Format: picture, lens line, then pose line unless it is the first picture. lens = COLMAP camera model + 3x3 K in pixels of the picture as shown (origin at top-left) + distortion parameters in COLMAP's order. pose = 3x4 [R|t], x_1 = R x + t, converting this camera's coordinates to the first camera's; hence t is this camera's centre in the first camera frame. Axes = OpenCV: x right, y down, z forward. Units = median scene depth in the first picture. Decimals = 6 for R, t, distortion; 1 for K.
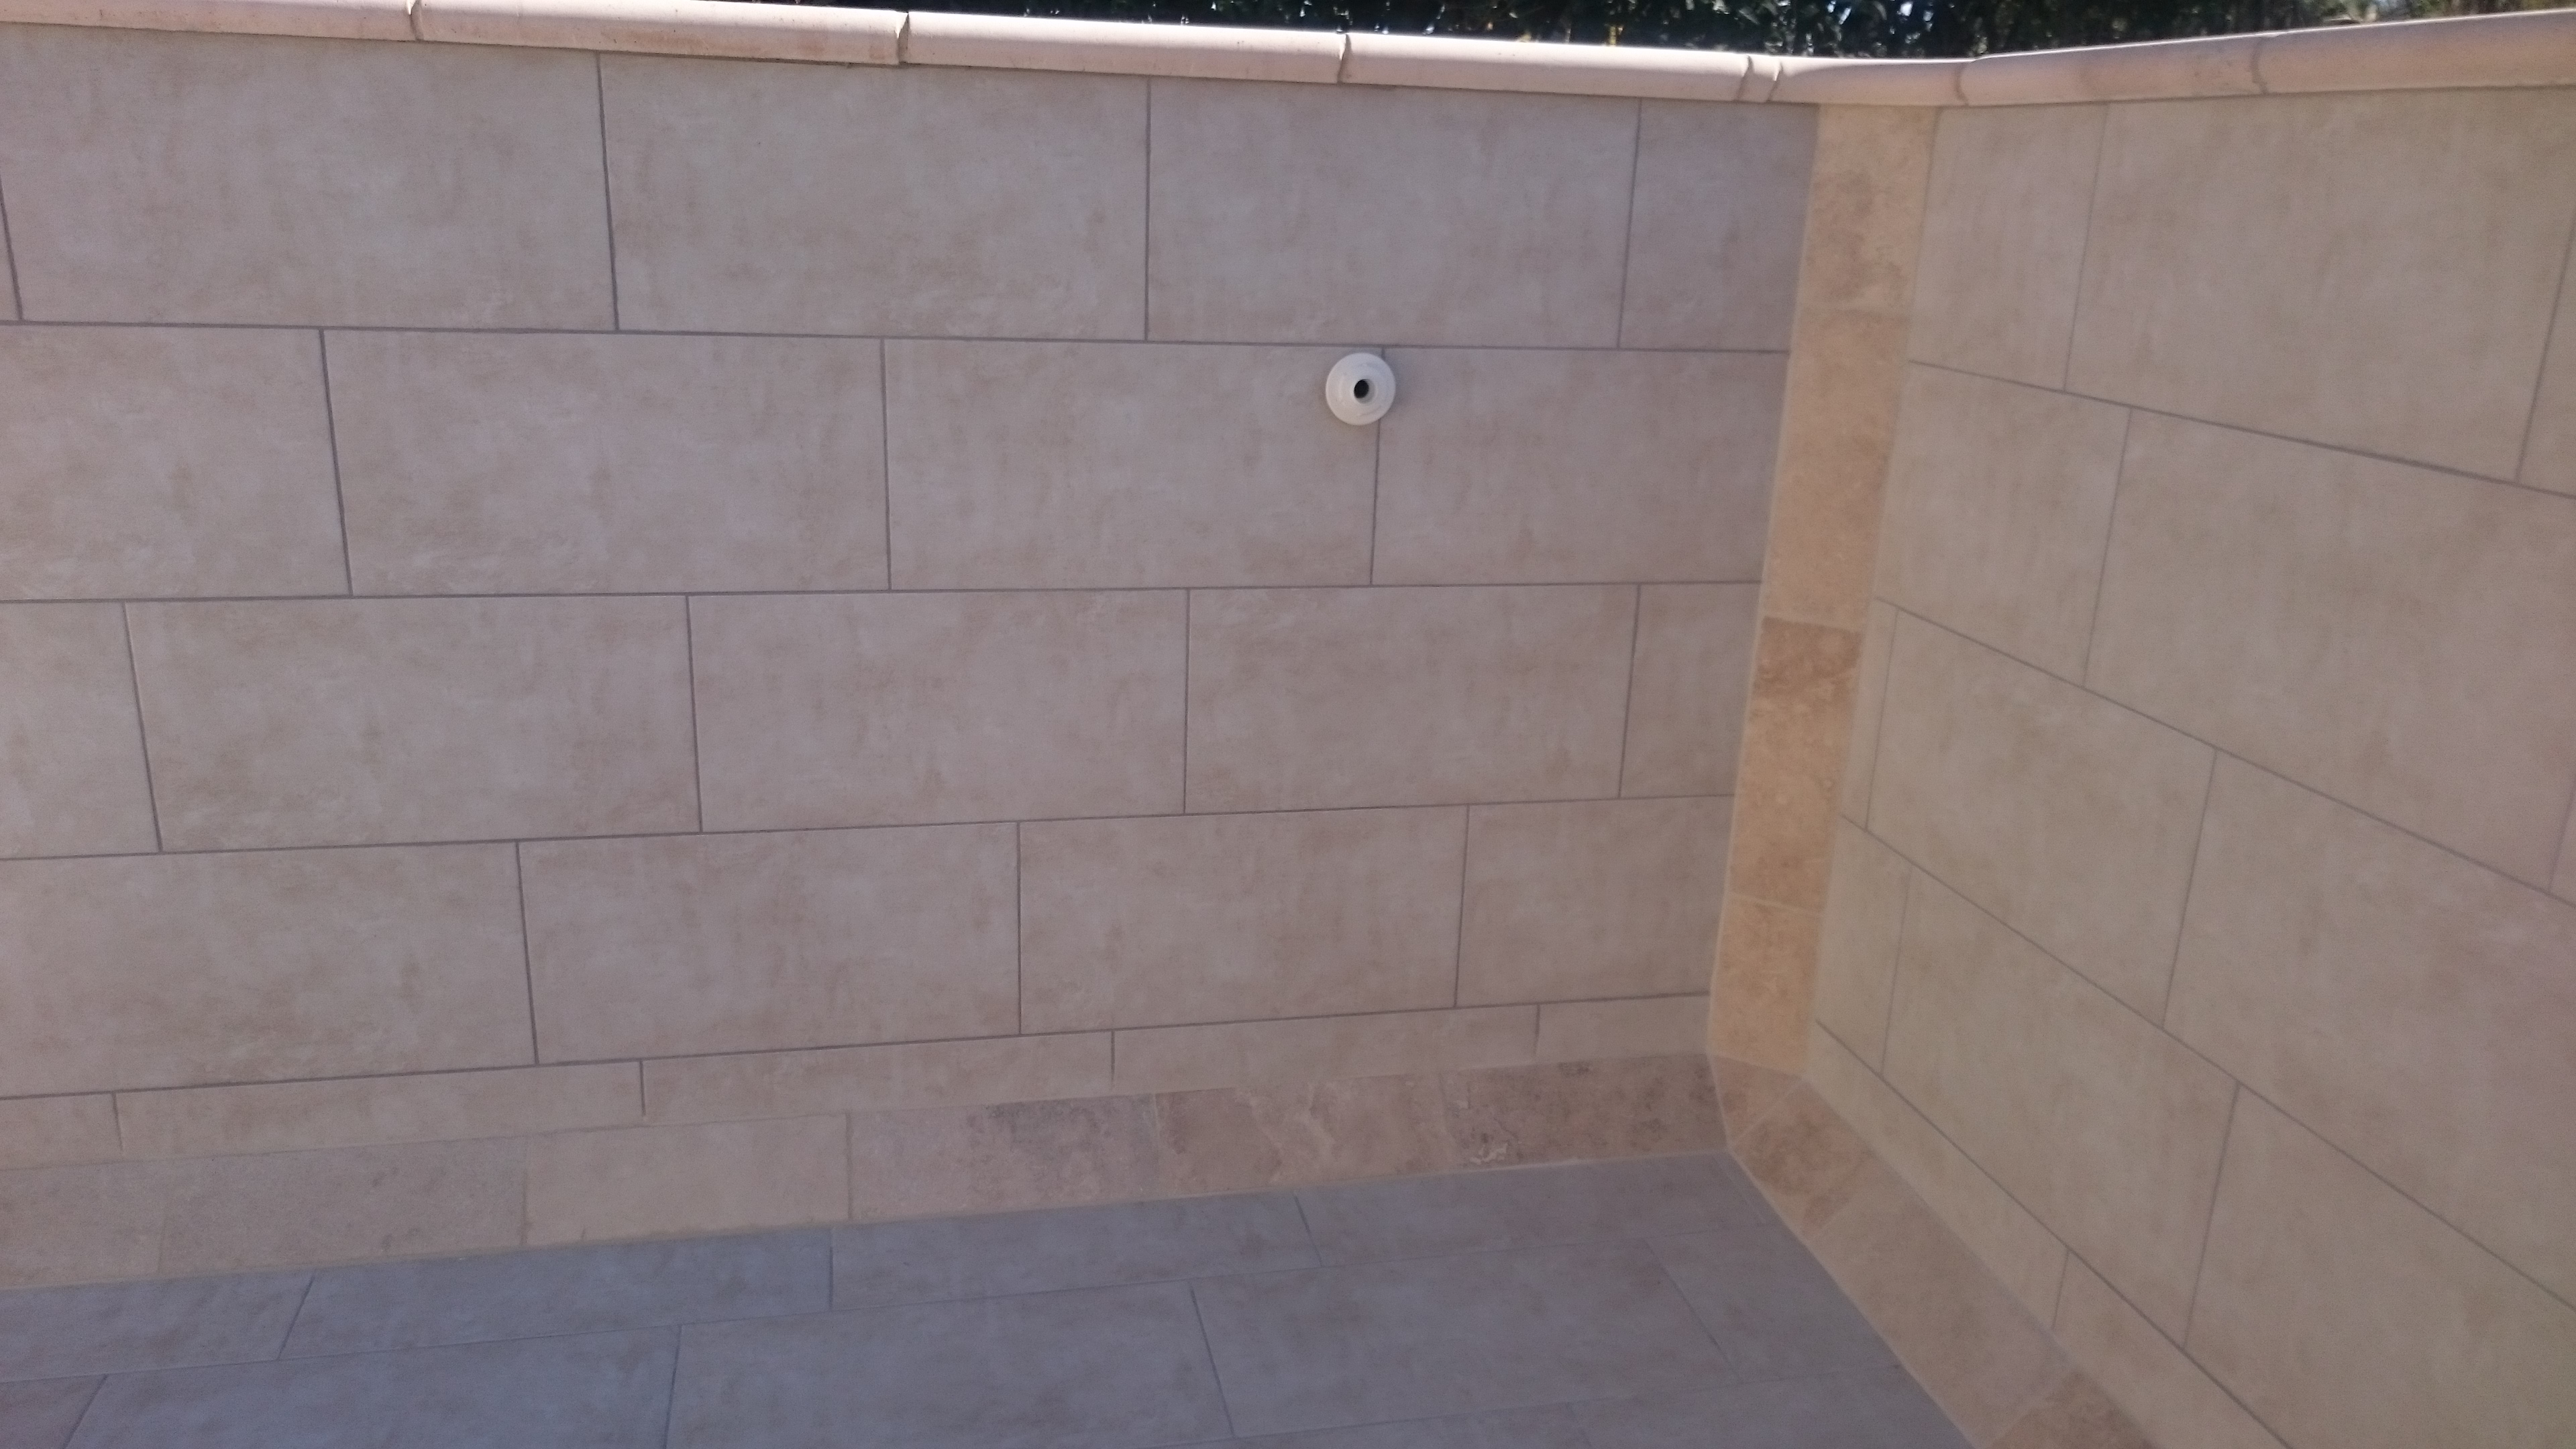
lens RADIAL K [[1892.3, 0, 1284.3], [0, 1892.3, 774.1], [0, 0, 1]] dist [0.016816, -0.001716]
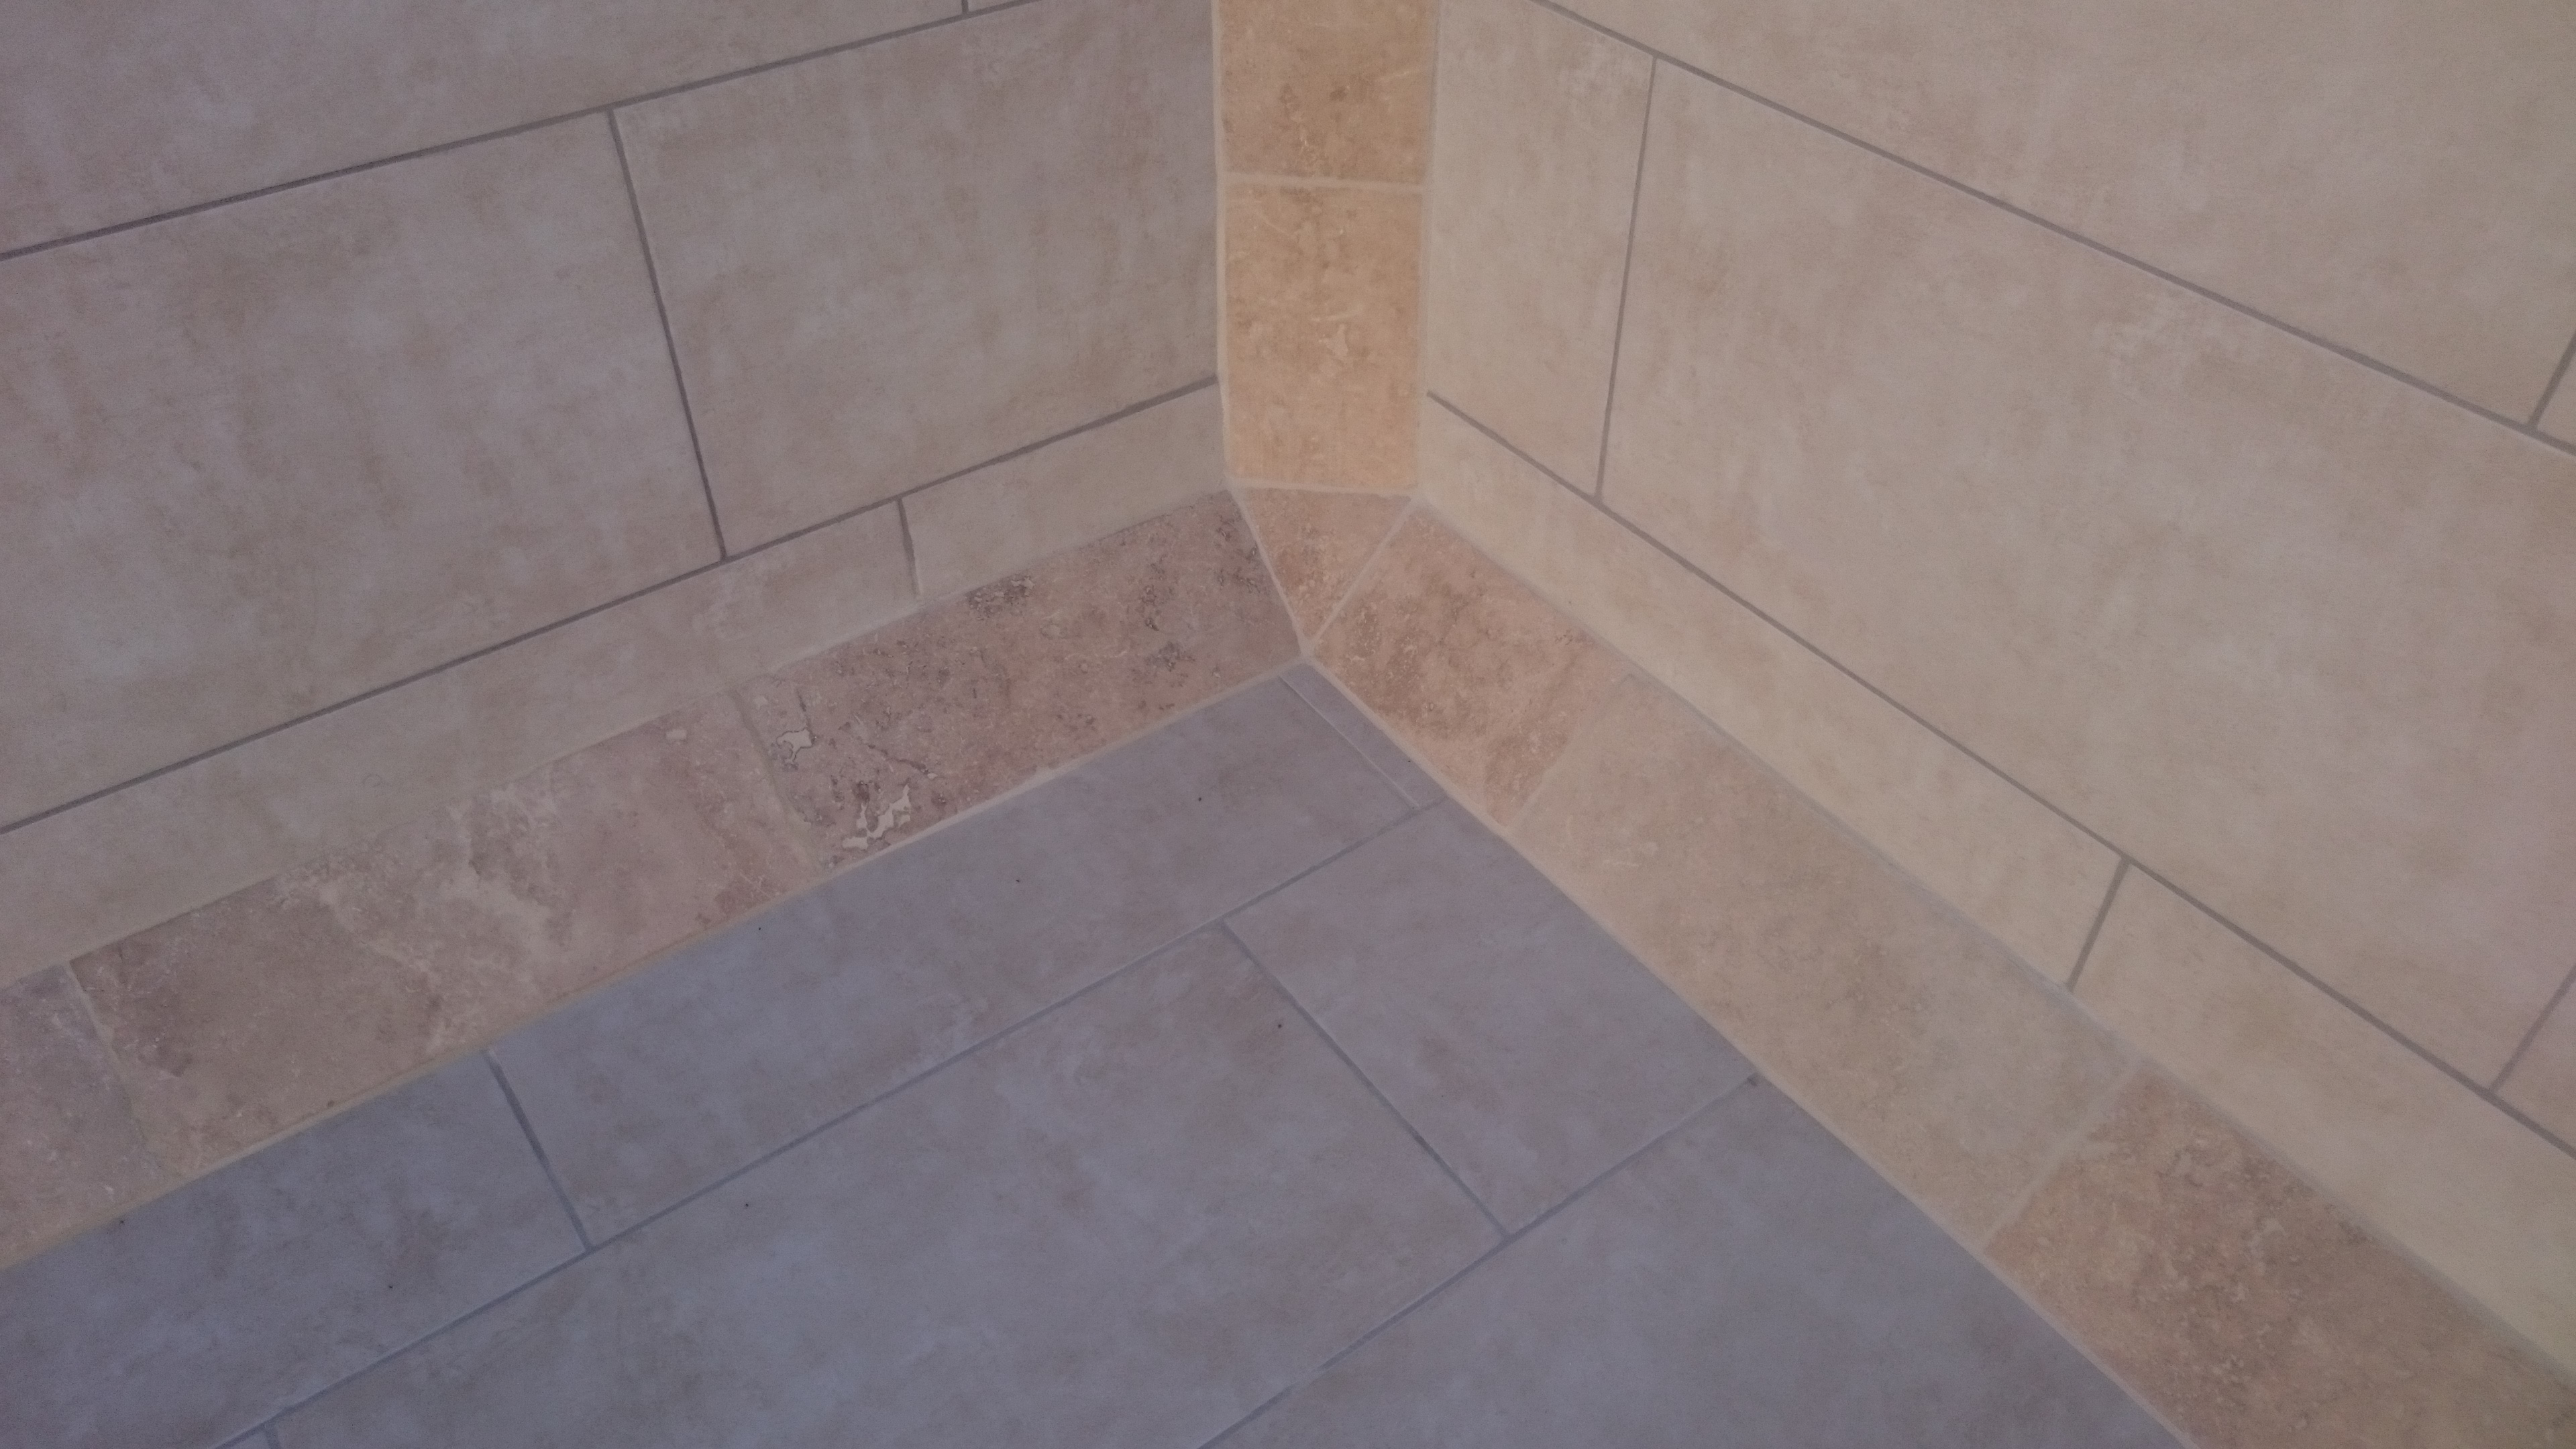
lens RADIAL K [[1892.3, 0, 1282.9], [0, 1892.3, 745.5], [0, 0, 1]] dist [0.016816, -0.001716]
pose [[0.917563, -0.293321, 0.268403, 0.079330], [0.160409, 0.890804, 0.425132, -0.010853], [-0.363795, -0.347031, 0.864420, 0.549325]]
